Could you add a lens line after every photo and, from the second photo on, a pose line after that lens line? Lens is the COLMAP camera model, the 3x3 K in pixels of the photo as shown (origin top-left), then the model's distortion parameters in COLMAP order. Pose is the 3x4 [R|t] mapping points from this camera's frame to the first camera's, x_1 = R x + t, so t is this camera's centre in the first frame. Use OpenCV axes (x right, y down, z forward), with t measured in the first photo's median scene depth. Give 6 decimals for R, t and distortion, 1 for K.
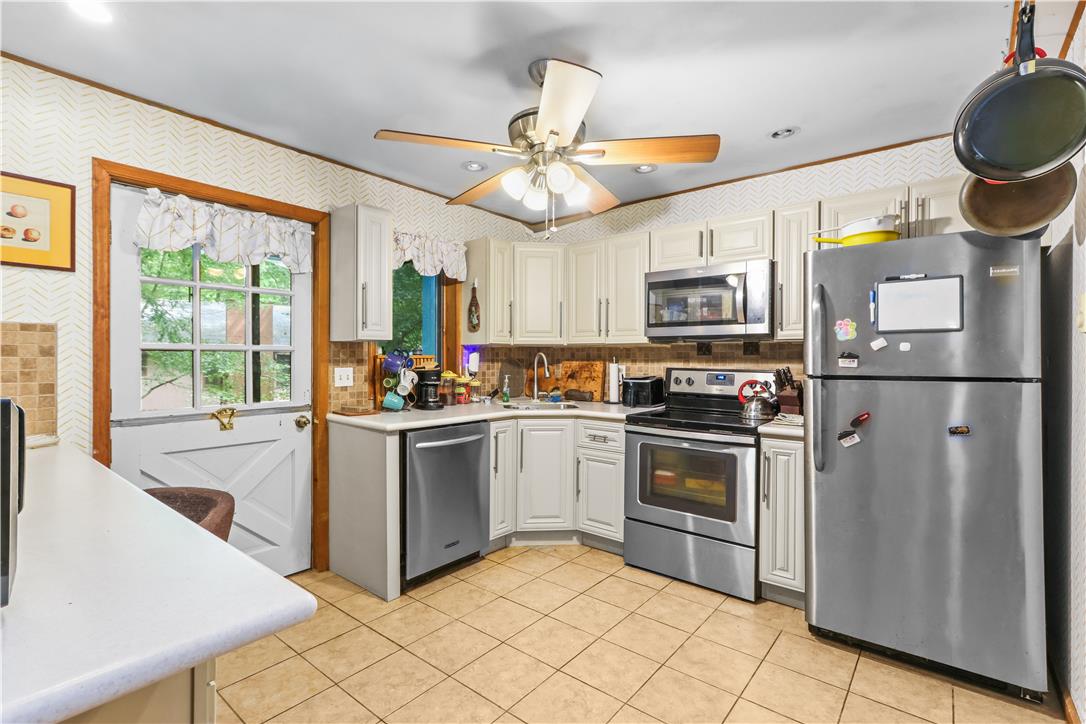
lens RADIAL K [[500.0, 0, 542.1], [0, 500.0, 357.8], [0, 0, 1]] dist [0.003236, 0.000278]
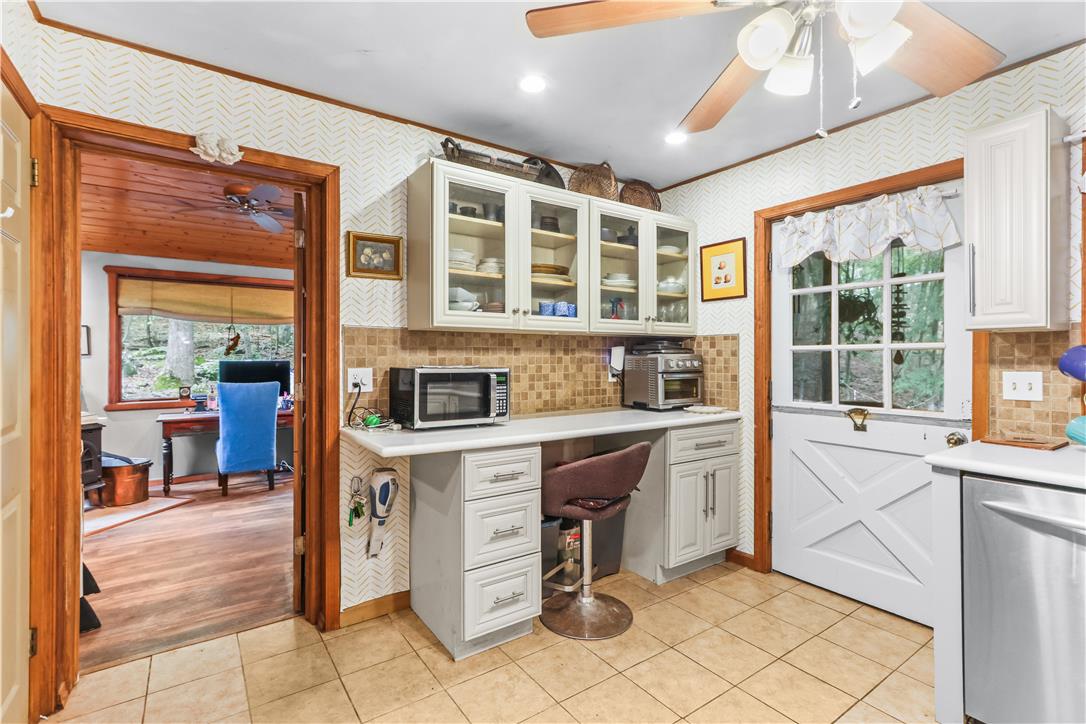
lens RADIAL K [[500.0, 0, 541.9], [0, 500.0, 359.2], [0, 0, 1]] dist [0.003236, 0.000278]
pose [[-0.274534, -0.005447, -0.961562, 0.519544], [-0.006575, 0.999971, -0.003787, 0.012651], [0.961555, 0.005283, -0.274562, 0.729085]]
